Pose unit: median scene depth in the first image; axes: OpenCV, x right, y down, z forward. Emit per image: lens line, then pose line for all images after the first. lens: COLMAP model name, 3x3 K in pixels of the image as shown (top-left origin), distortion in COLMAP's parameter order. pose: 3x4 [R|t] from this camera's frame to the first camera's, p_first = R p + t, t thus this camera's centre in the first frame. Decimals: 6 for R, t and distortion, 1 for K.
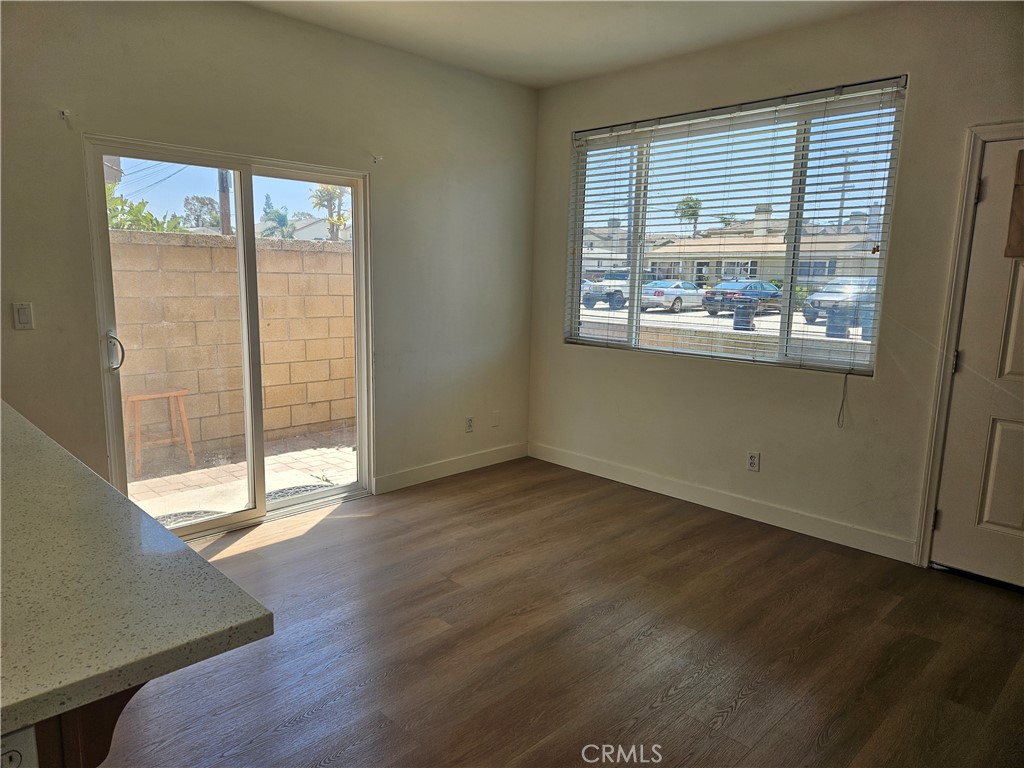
lens RADIAL K [[683.5, 0, 506.8], [0, 683.5, 386.4], [0, 0, 1]] dist [0.088526, -0.079442]
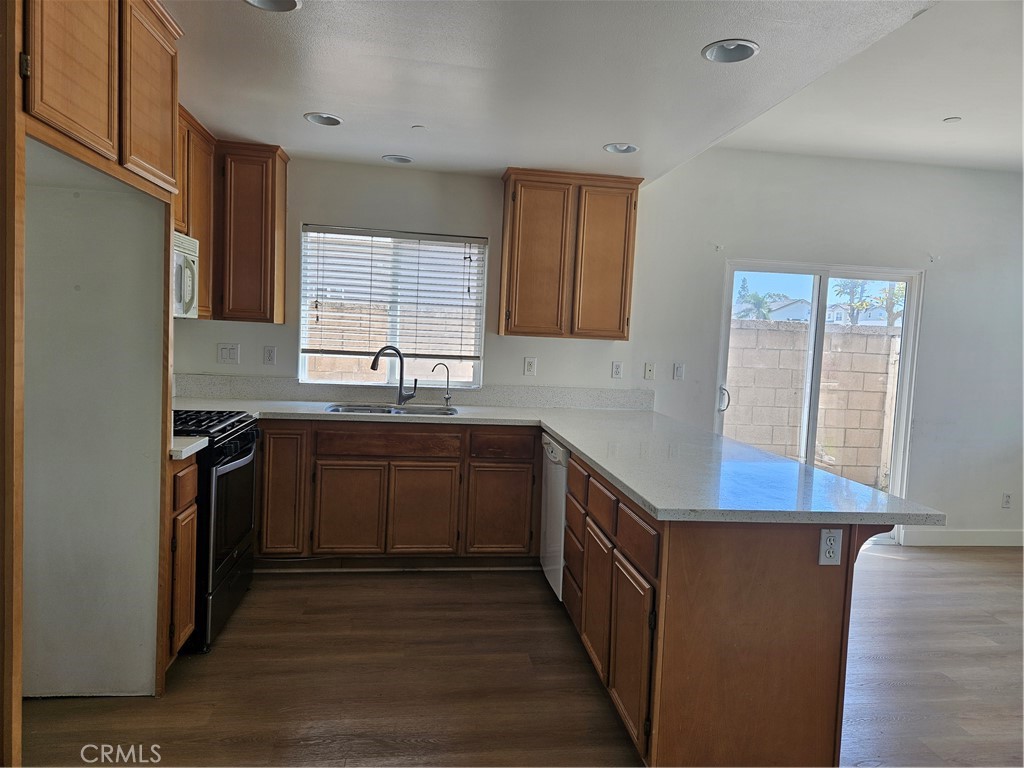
lens RADIAL K [[683.5, 0, 506.8], [0, 683.5, 386.4], [0, 0, 1]] dist [0.088526, -0.079442]
pose [[0.800580, 0.064712, -0.595722, -0.049007], [-0.131874, 0.988805, -0.069810, 0.071187], [0.584535, 0.134449, 0.800151, -0.366997]]
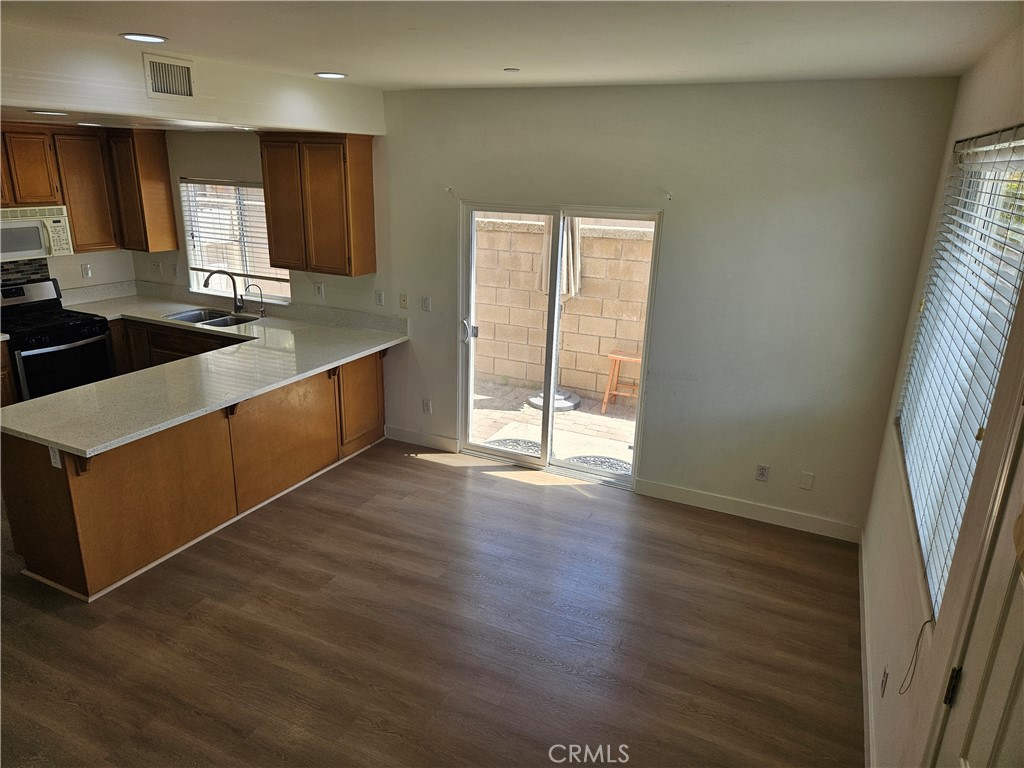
lens RADIAL K [[683.5, 0, 506.8], [0, 683.5, 386.4], [0, 0, 1]] dist [0.088526, -0.079442]
pose [[0.339110, 0.277904, -0.898763, 0.768695], [-0.179241, 0.956957, 0.228269, -0.250607], [0.923513, 0.083687, 0.374325, 0.404143]]
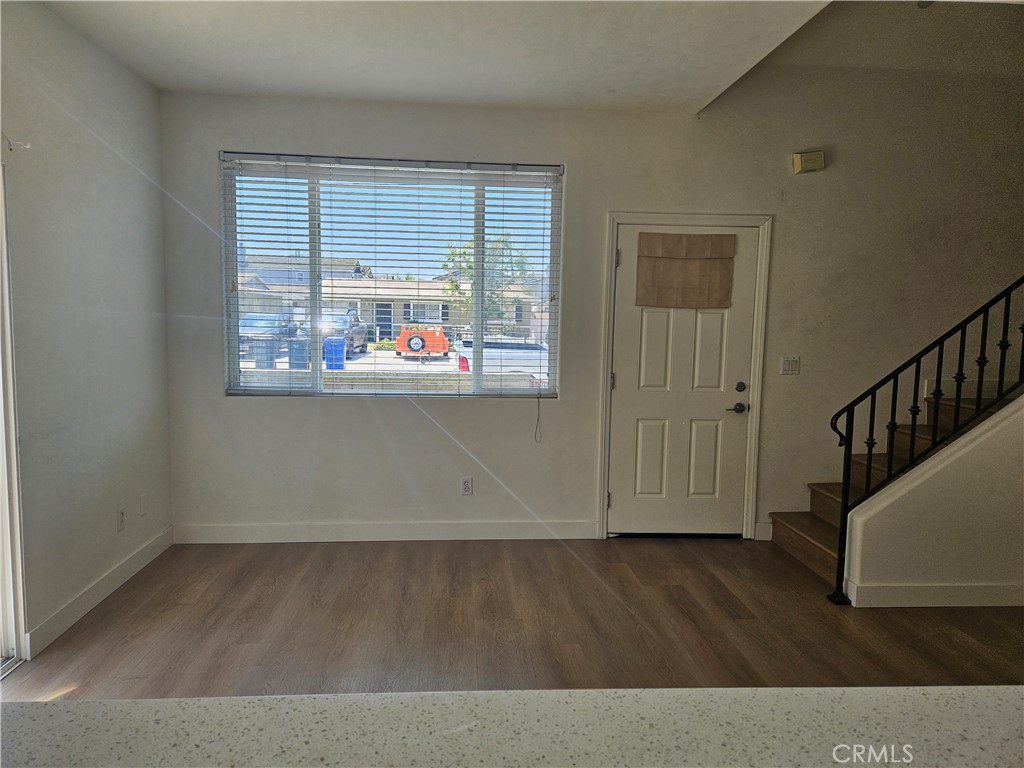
lens RADIAL K [[682.3, 0, 504.3], [0, 682.3, 377.6], [0, 0, 1]] dist [0.092067, -0.080214]
pose [[0.648676, -0.076996, 0.757160, -0.416735], [0.121132, 0.992632, -0.002836, -0.052703], [-0.751363, 0.093556, 0.653223, 0.237367]]
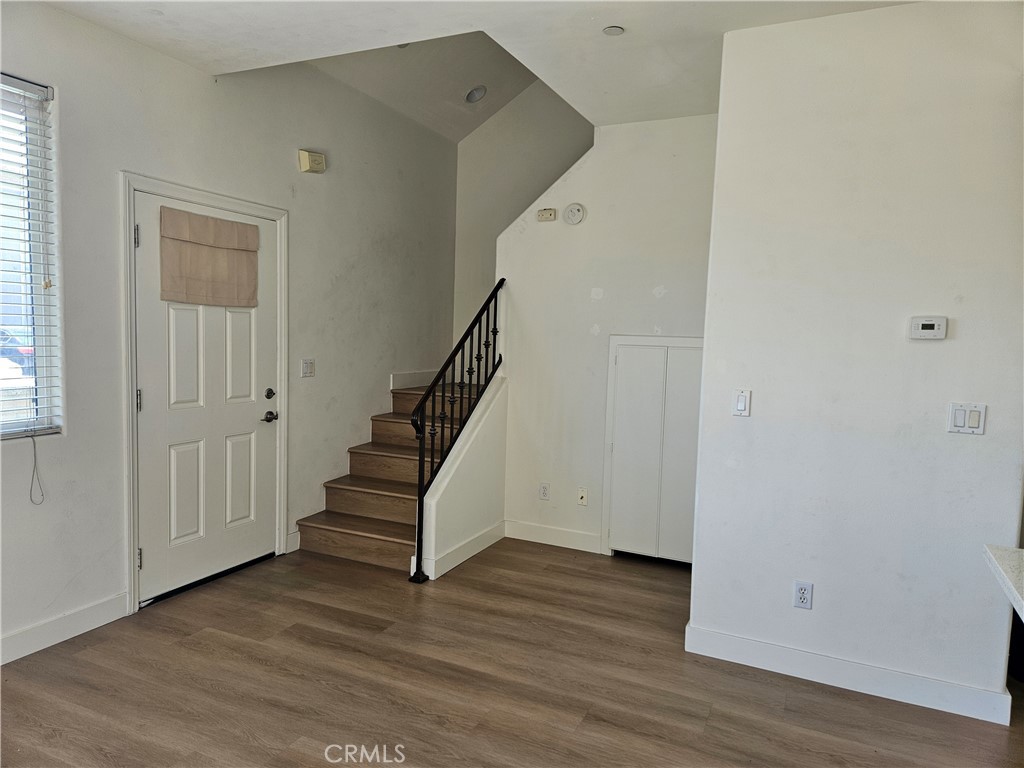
lens RADIAL K [[683.5, 0, 506.8], [0, 683.5, 386.4], [0, 0, 1]] dist [0.088526, -0.079442]
pose [[-0.342931, -0.108559, 0.933067, -0.401891], [0.118816, 0.980309, 0.157724, -0.125318], [-0.931816, 0.164952, -0.323280, 0.682715]]
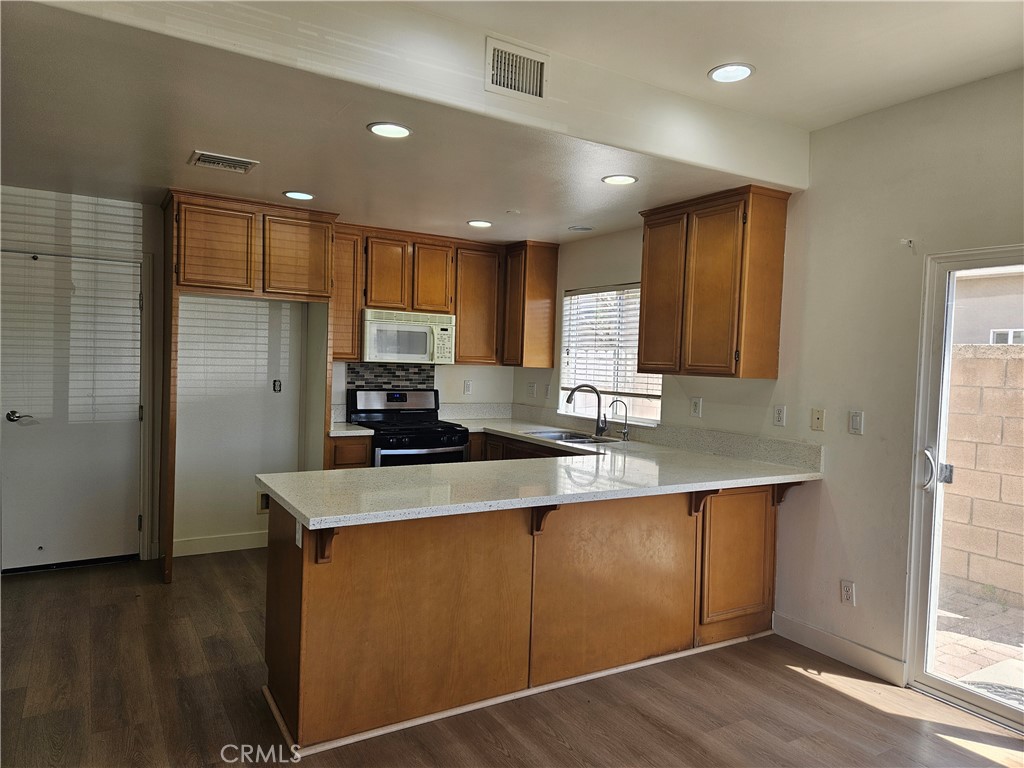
lens RADIAL K [[683.5, 0, 506.8], [0, 683.5, 386.4], [0, 0, 1]] dist [0.088526, -0.079442]
pose [[-0.234088, 0.012052, -0.972141, 0.414912], [-0.199414, 0.978068, 0.060143, -0.083514], [0.951545, 0.207937, -0.226551, 0.518284]]
